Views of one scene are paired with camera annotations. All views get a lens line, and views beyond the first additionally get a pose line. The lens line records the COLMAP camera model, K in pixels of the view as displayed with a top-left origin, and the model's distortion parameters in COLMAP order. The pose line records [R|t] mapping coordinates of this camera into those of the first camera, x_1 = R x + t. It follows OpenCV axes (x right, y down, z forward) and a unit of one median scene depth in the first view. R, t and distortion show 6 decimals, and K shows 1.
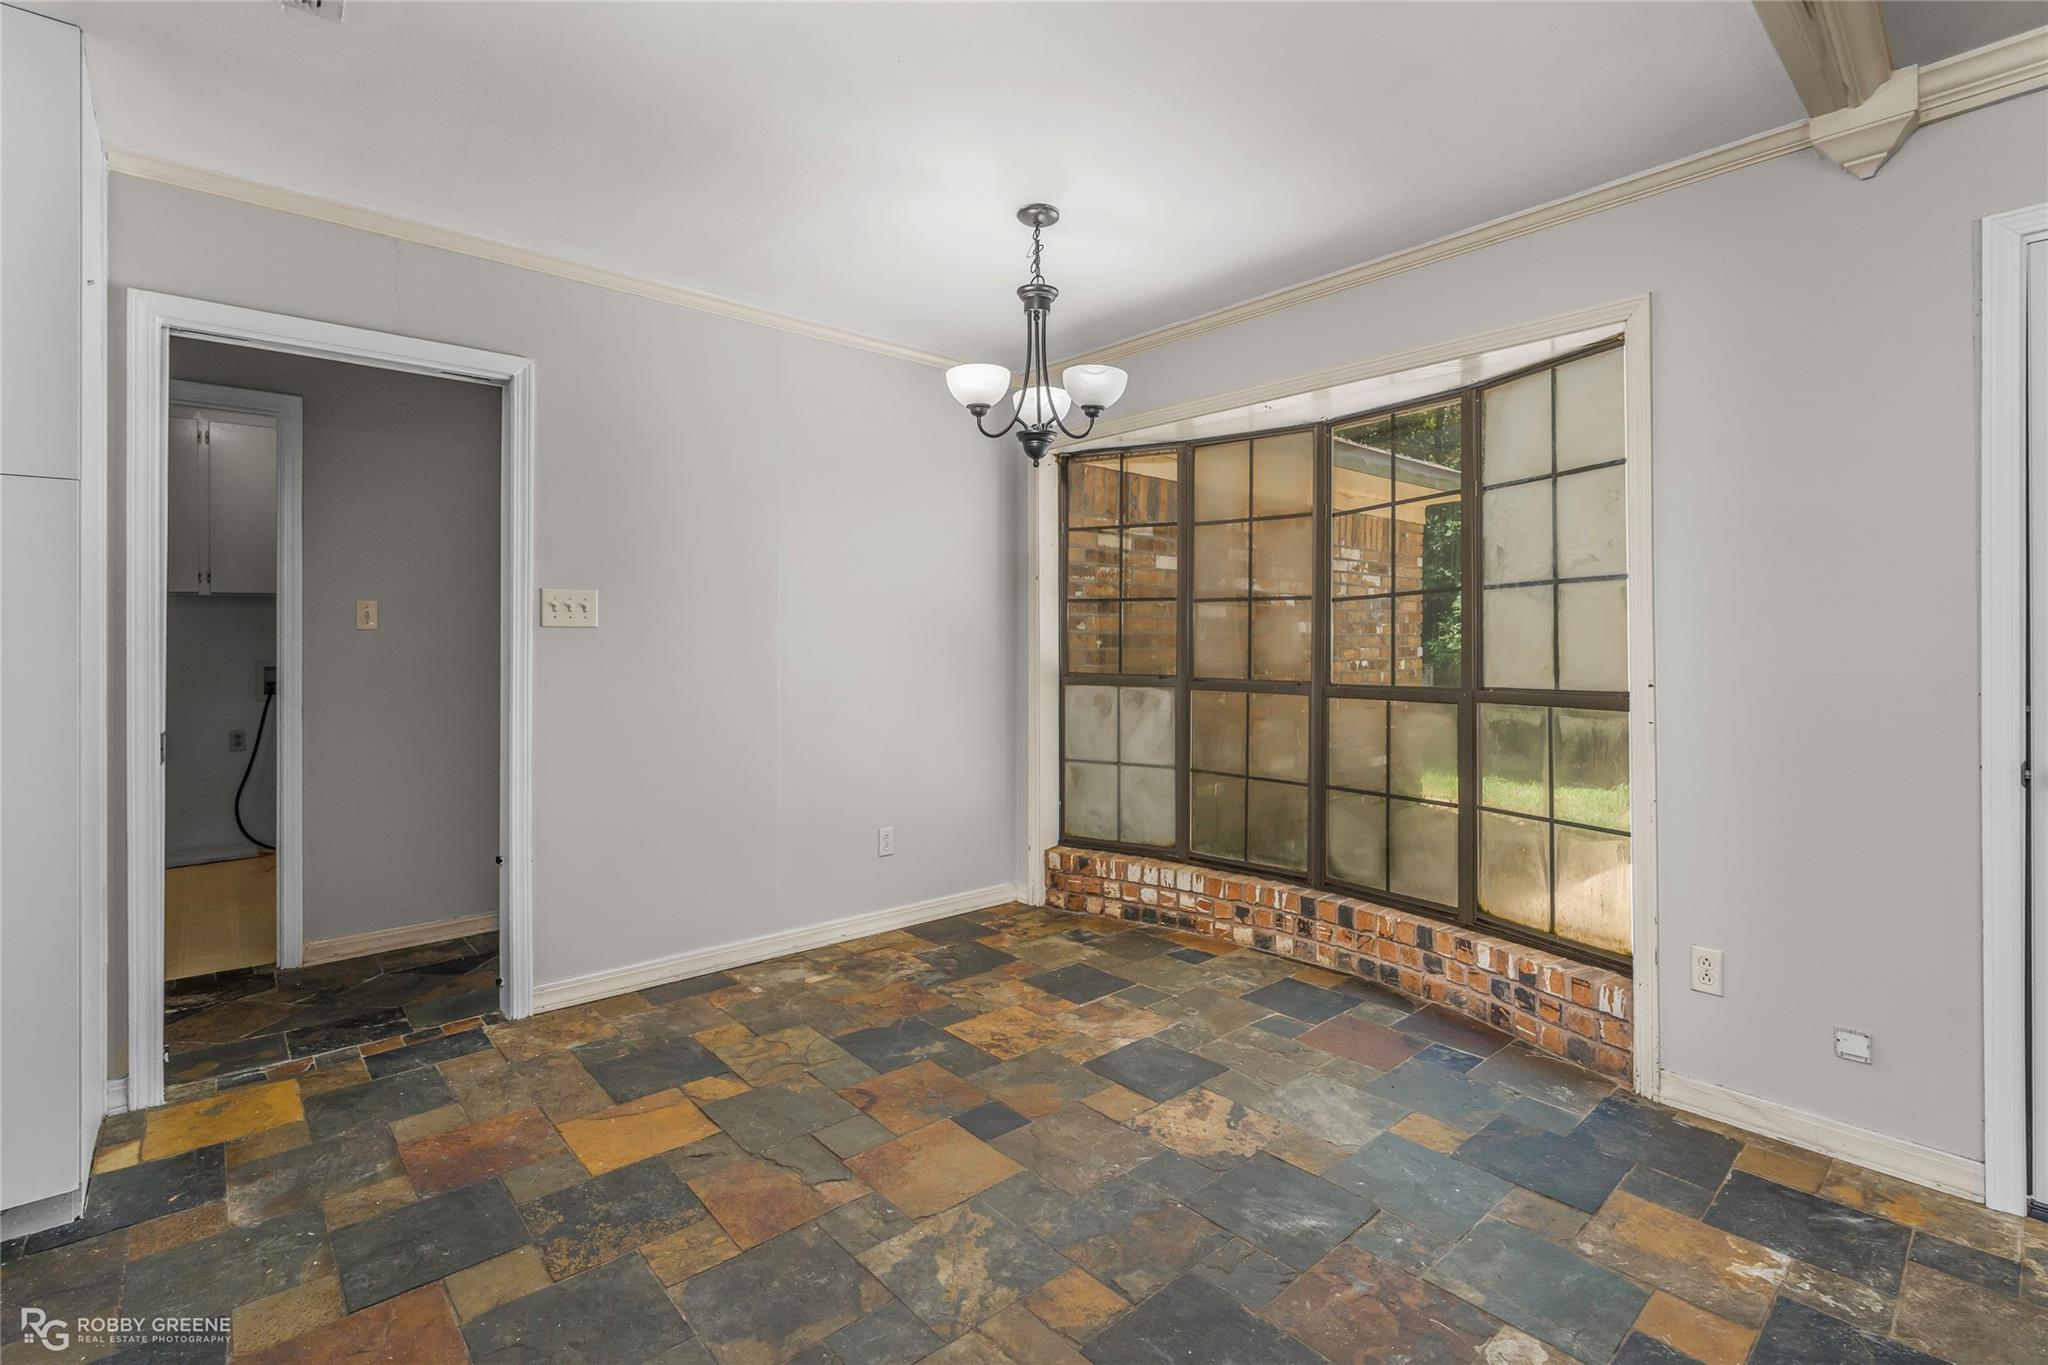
lens RADIAL K [[938.9, 0, 1019.5], [0, 938.9, 645.3], [0, 0, 1]] dist [-0.000087, 0.000160]
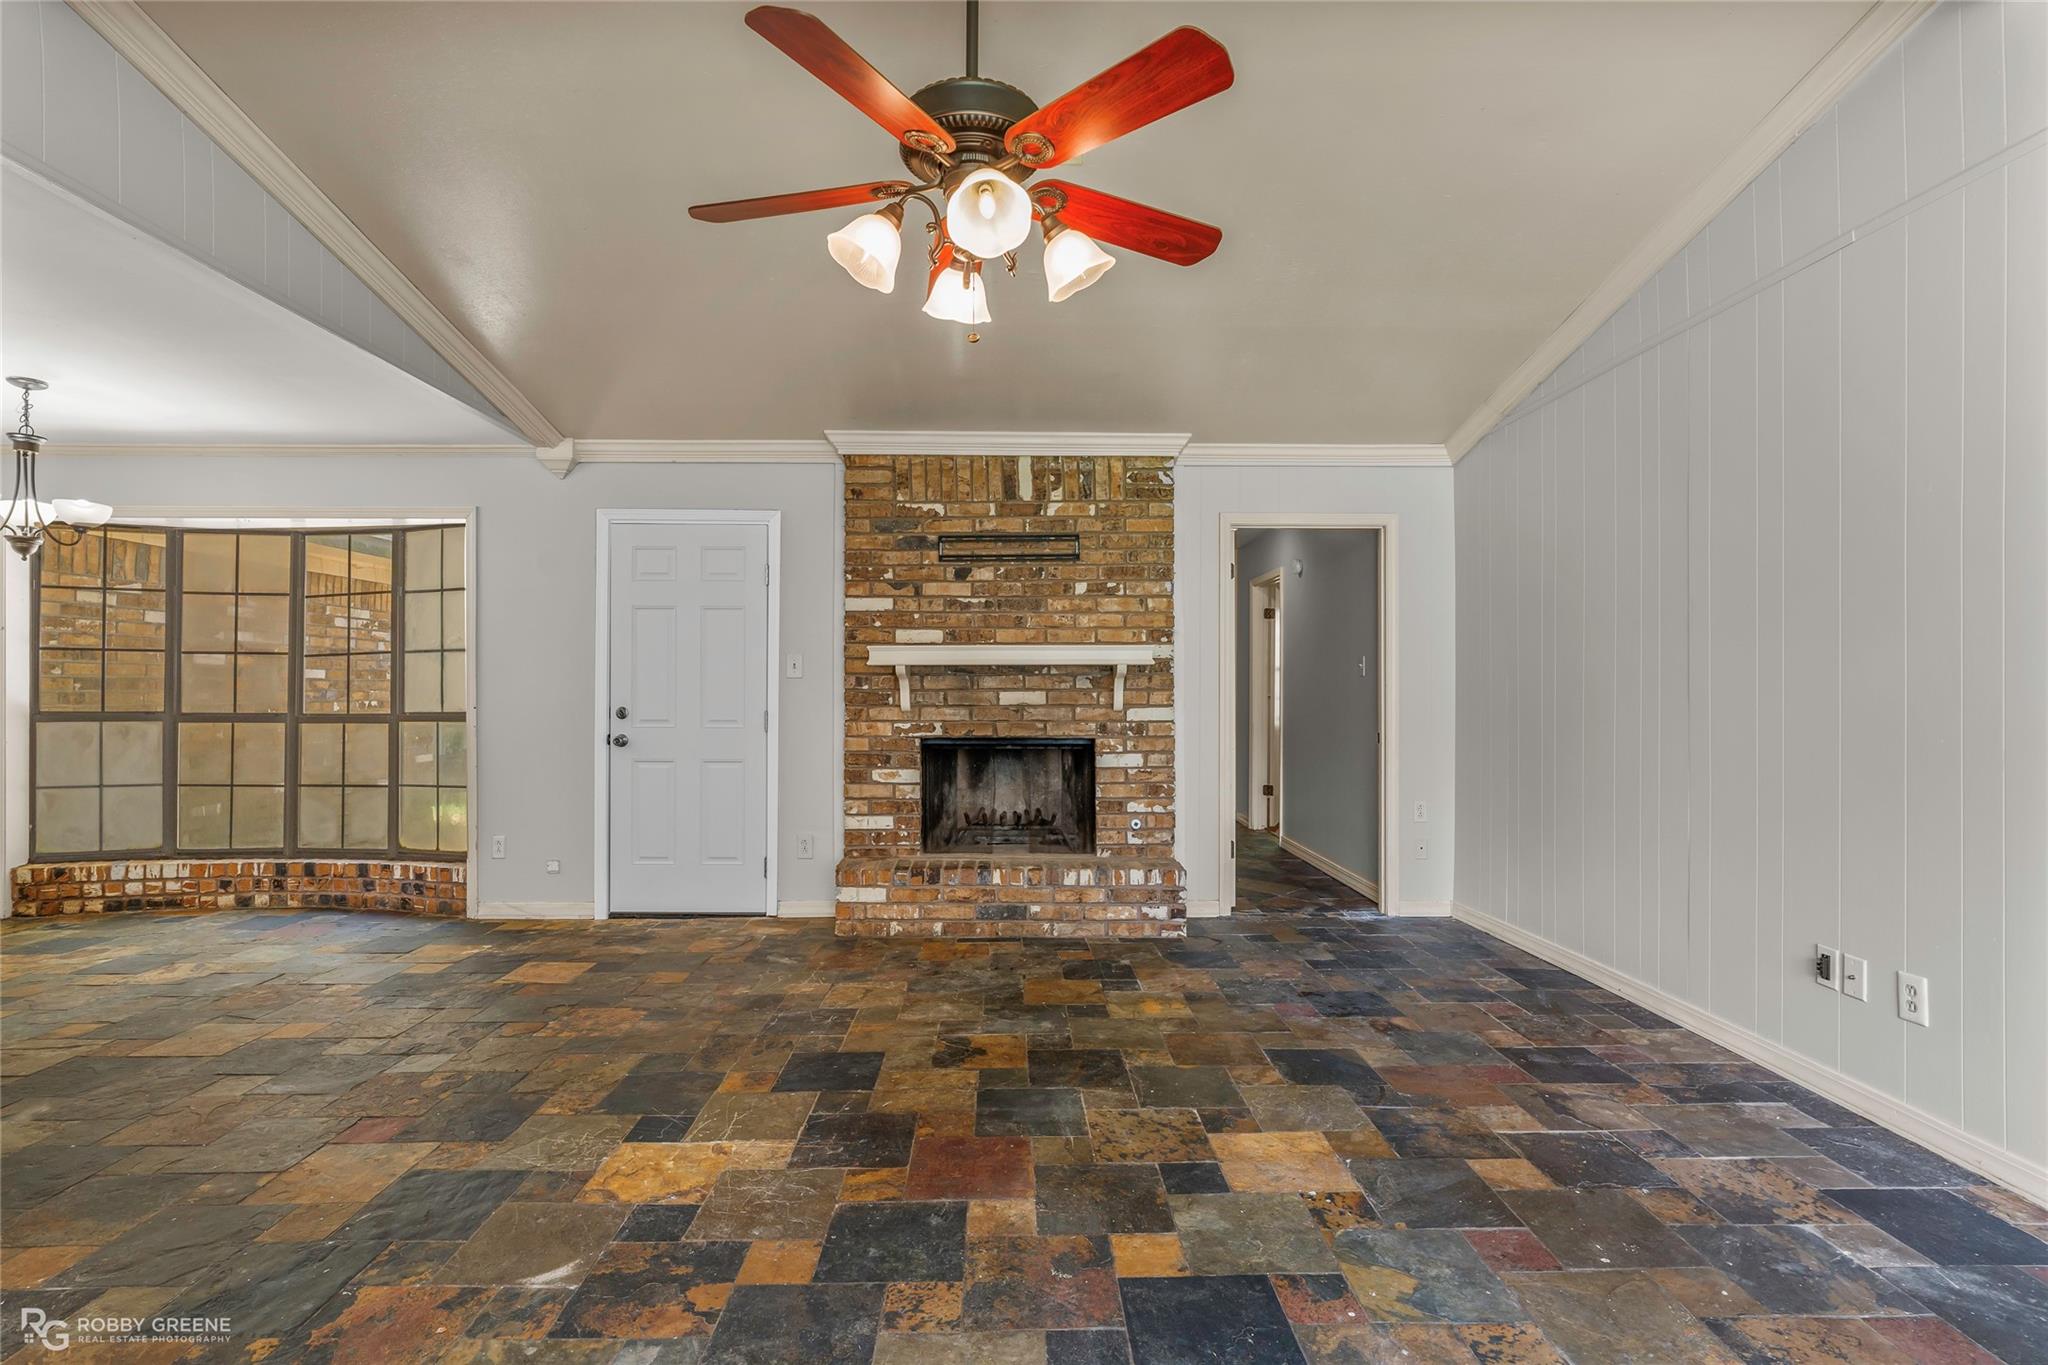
lens RADIAL K [[970.7, 0, 1027.3], [0, 970.7, 687.7], [0, 0, 1]] dist [-0.005561, 0.000108]
pose [[0.641622, 0.002690, 0.767016, -0.087717], [0.000108, 0.999994, -0.003597, 0.005670], [-0.767021, 0.002390, 0.641618, -0.753740]]
